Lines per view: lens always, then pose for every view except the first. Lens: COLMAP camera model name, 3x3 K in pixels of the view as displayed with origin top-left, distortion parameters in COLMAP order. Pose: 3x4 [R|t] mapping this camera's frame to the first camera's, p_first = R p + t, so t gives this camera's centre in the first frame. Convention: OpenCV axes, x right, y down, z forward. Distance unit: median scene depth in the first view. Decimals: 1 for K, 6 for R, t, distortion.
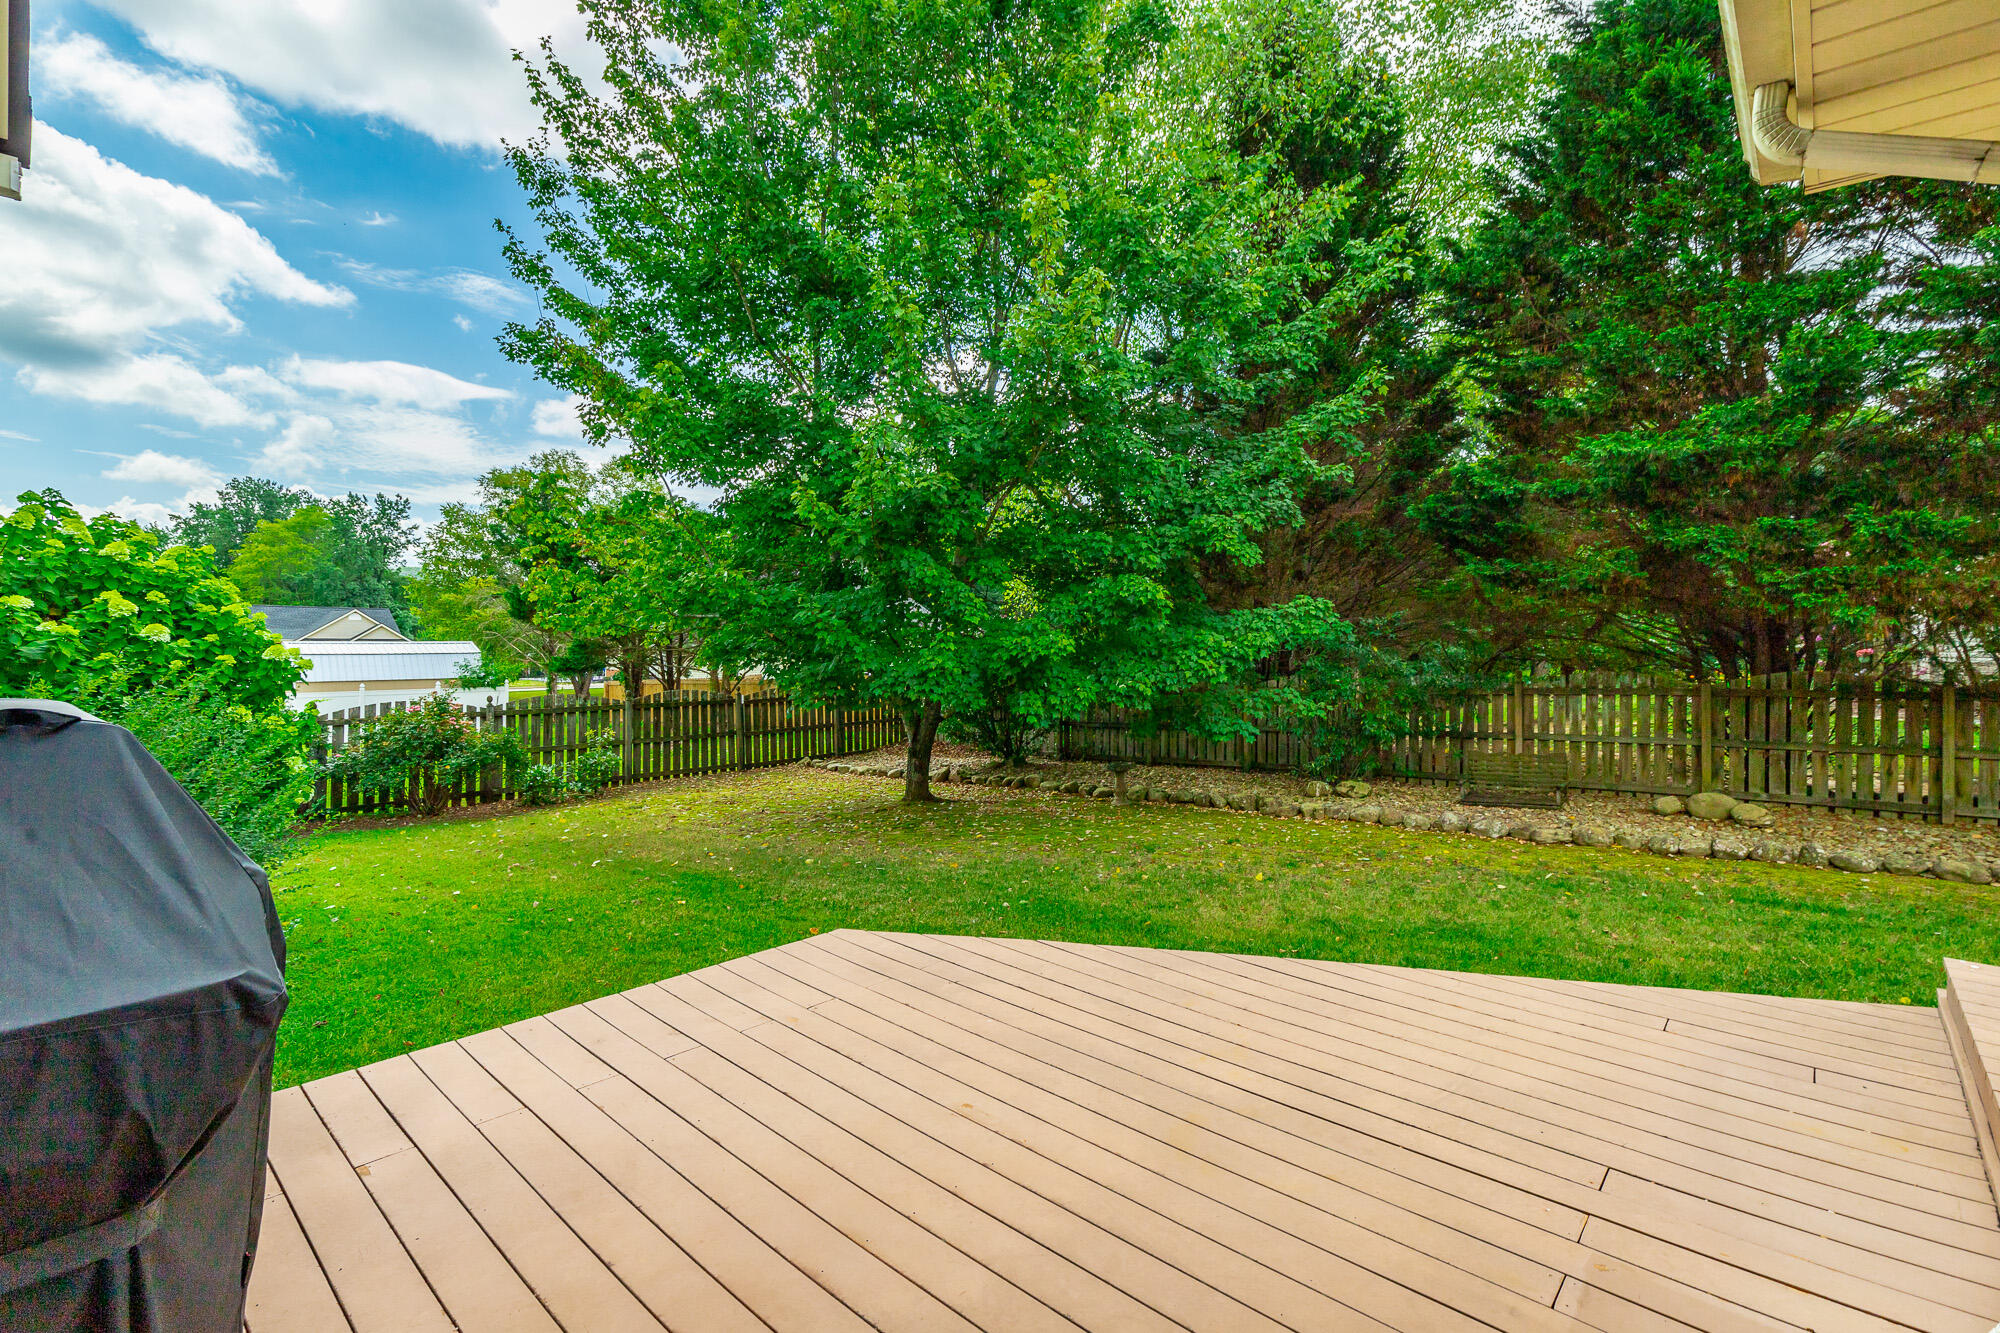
lens RADIAL K [[906.9, 0, 1017.0], [0, 906.9, 635.1], [0, 0, 1]] dist [0.010476, -0.002054]
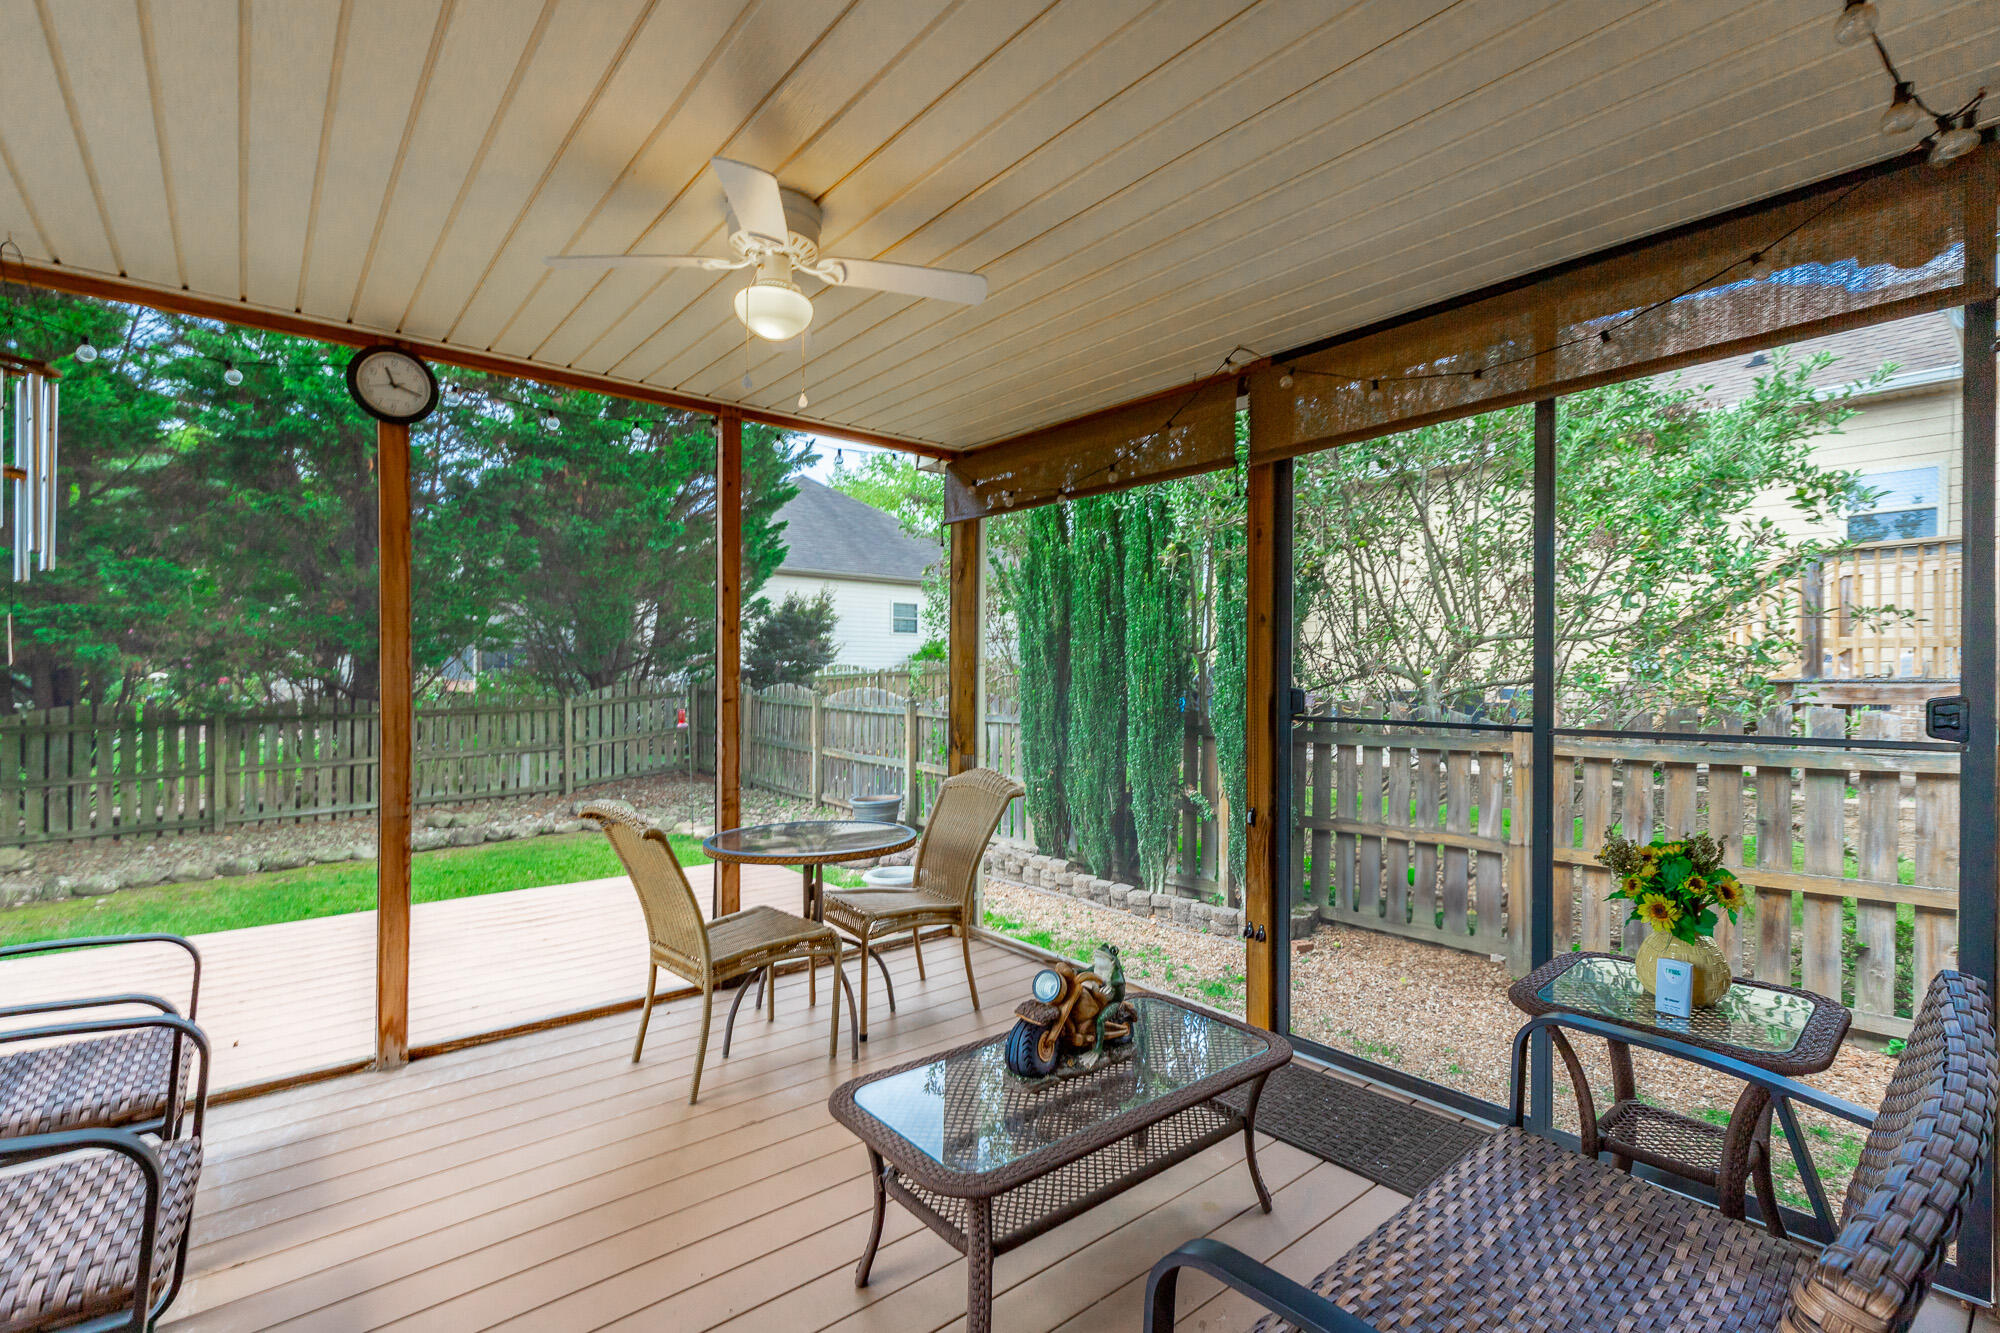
lens RADIAL K [[906.9, 0, 1002.0], [0, 906.9, 677.6], [0, 0, 1]] dist [0.010476, -0.002054]
pose [[0.153831, -0.011489, 0.988030, 0.025961], [-0.007538, 0.999890, 0.012800, -0.010599], [-0.988068, -0.009417, 0.153727, -0.143620]]
